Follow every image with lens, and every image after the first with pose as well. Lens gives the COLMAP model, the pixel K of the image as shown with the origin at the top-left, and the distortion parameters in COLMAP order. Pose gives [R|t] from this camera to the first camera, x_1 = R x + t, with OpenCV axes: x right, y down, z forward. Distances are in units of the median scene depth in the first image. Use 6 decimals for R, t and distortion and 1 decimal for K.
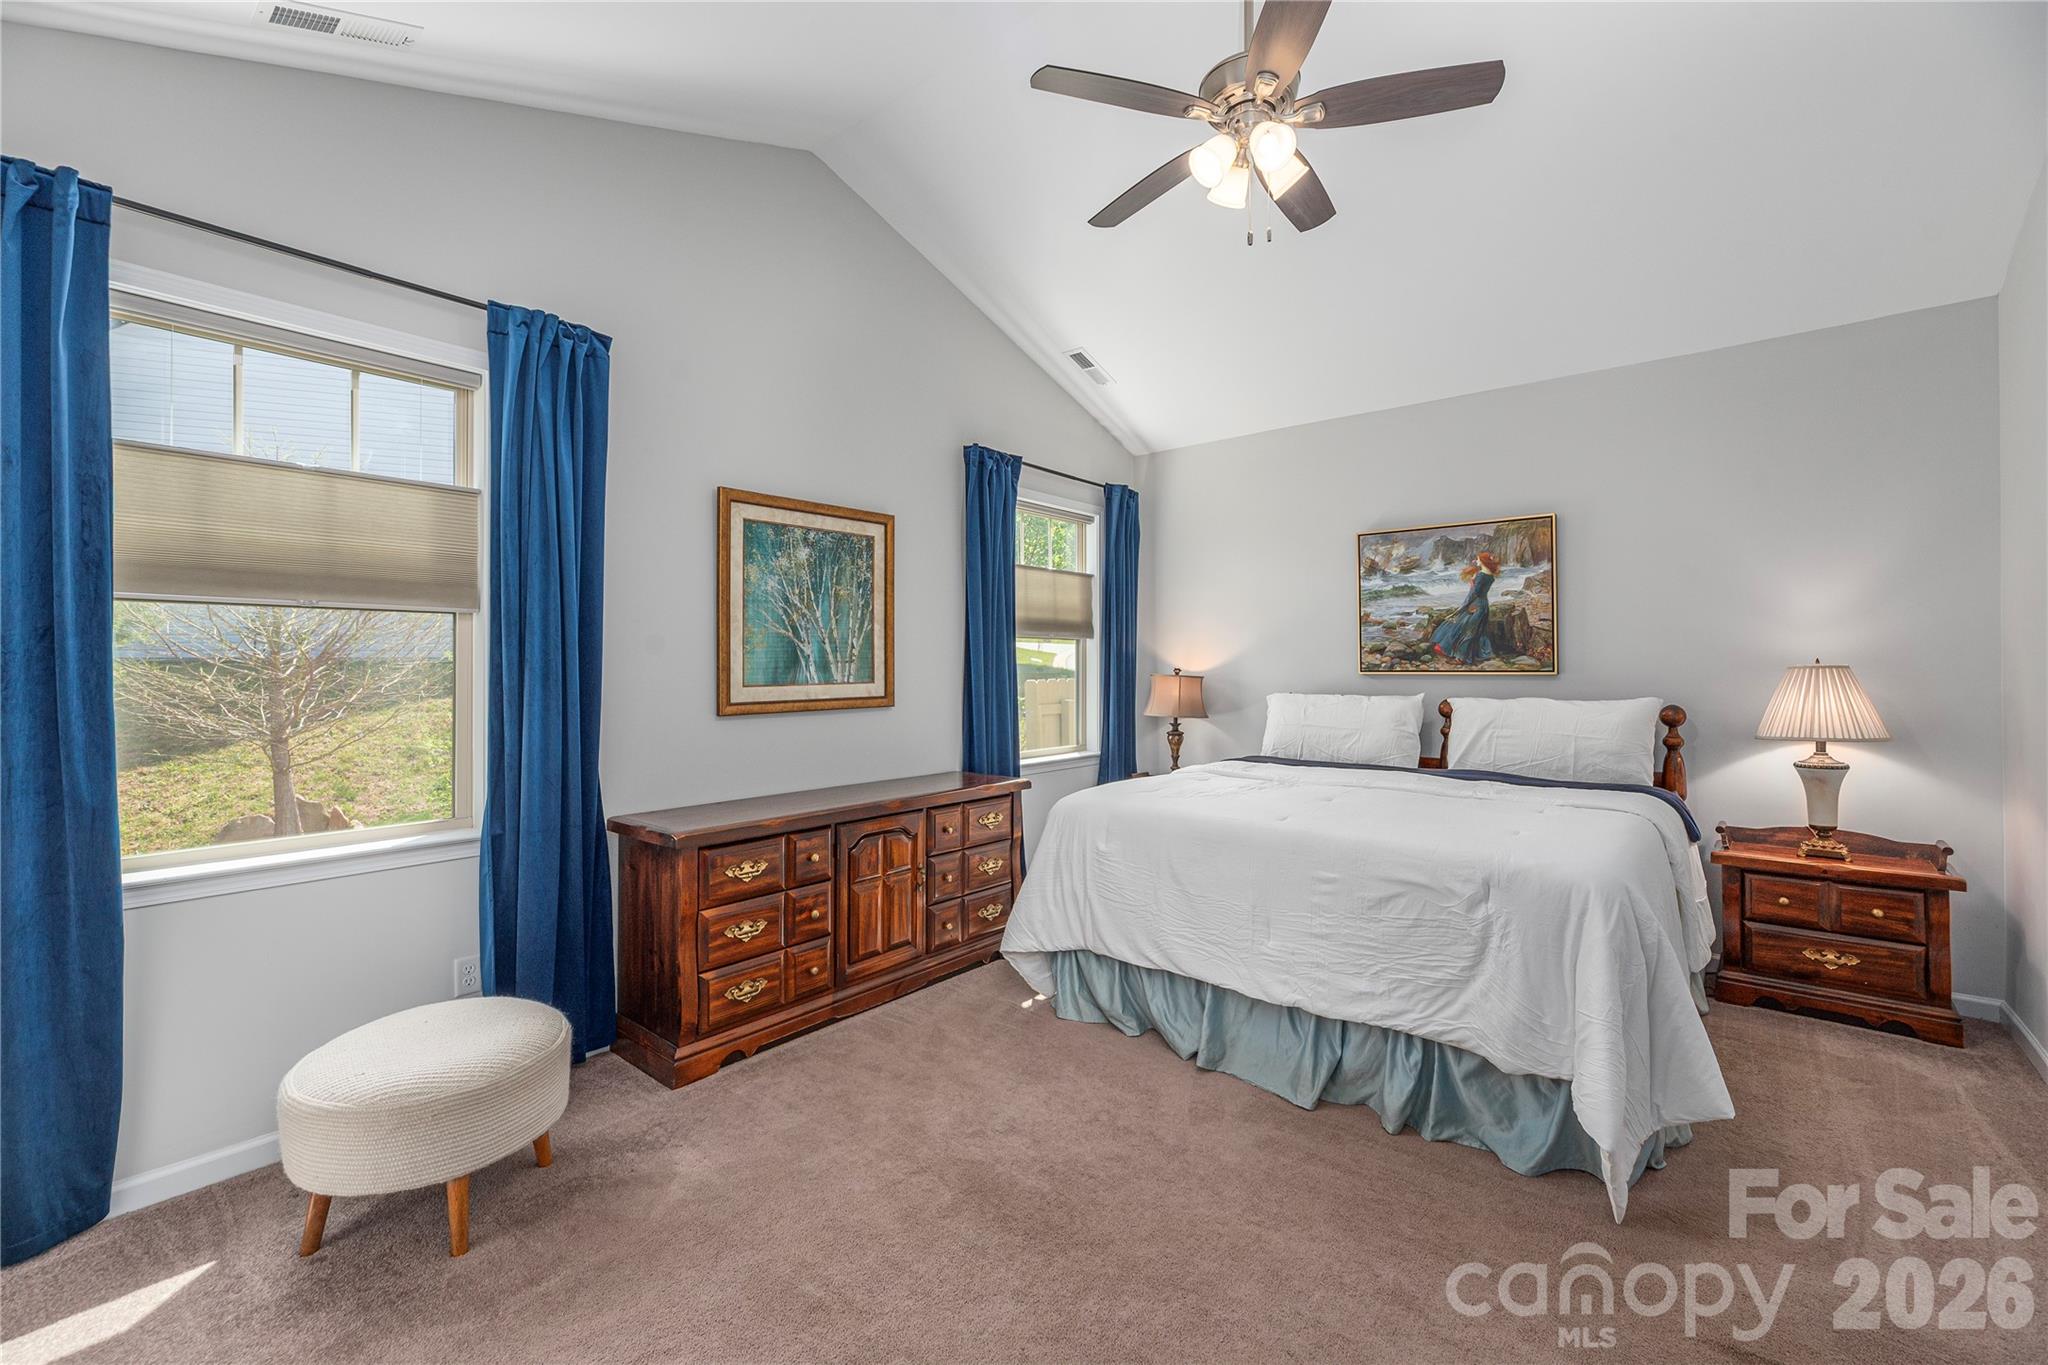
lens RADIAL K [[835.3, 0, 1014.9], [0, 835.3, 669.9], [0, 0, 1]] dist [-0.003323, 0.000024]
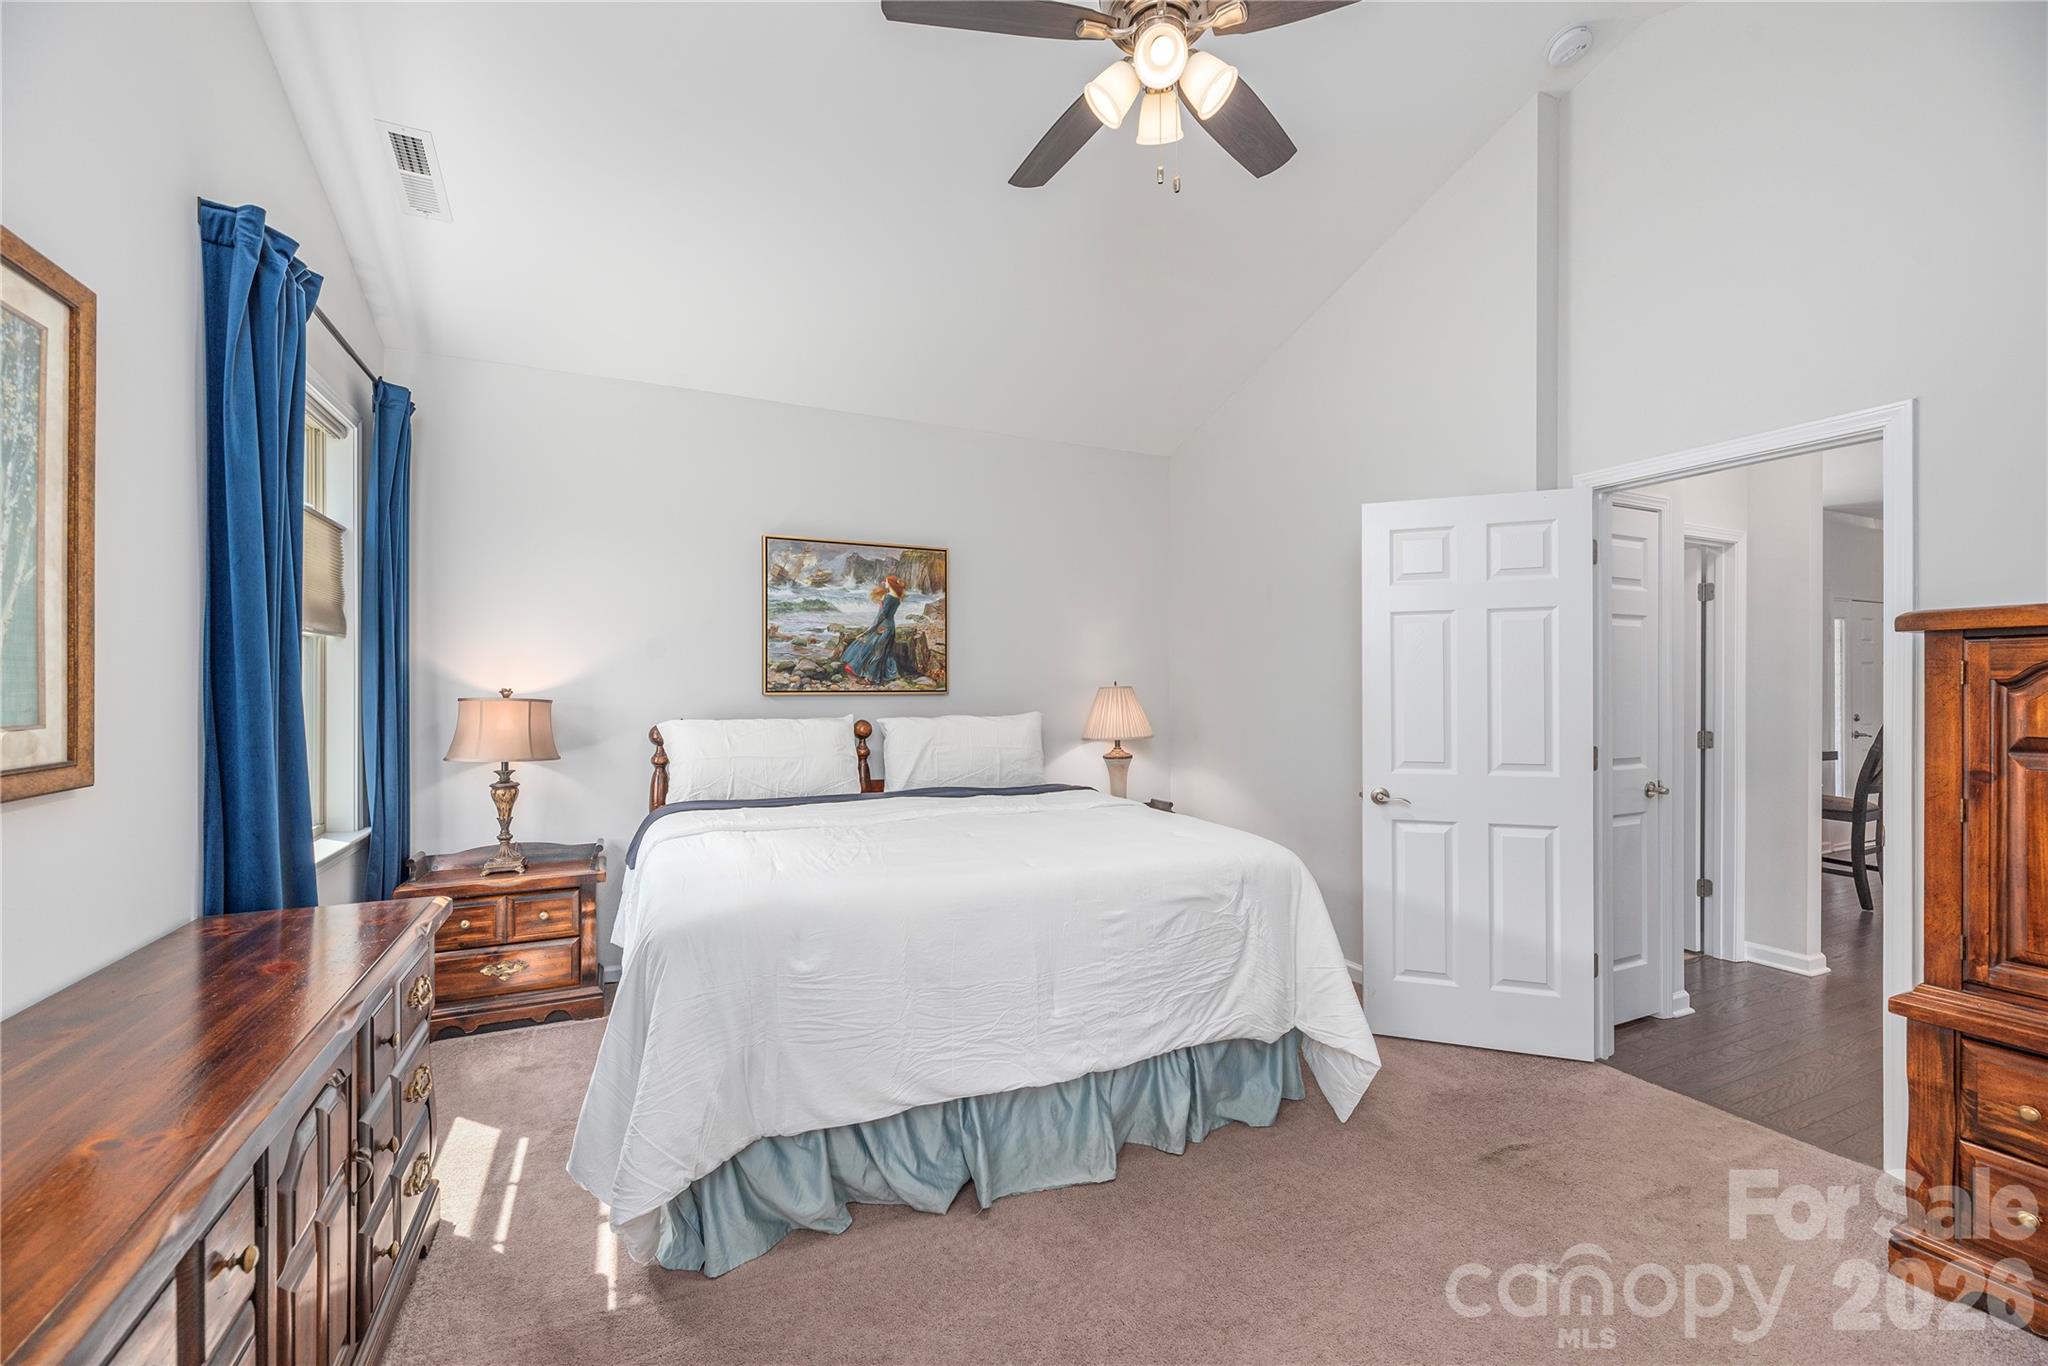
lens RADIAL K [[835.3, 0, 1013.8], [0, 835.3, 688.9], [0, 0, 1]] dist [-0.003323, 0.000024]
pose [[0.421492, 0.000639, 0.906832, -0.302431], [0.002721, 0.999994, -0.001969, 0.000957], [-0.906828, 0.003297, 0.421488, 0.430380]]
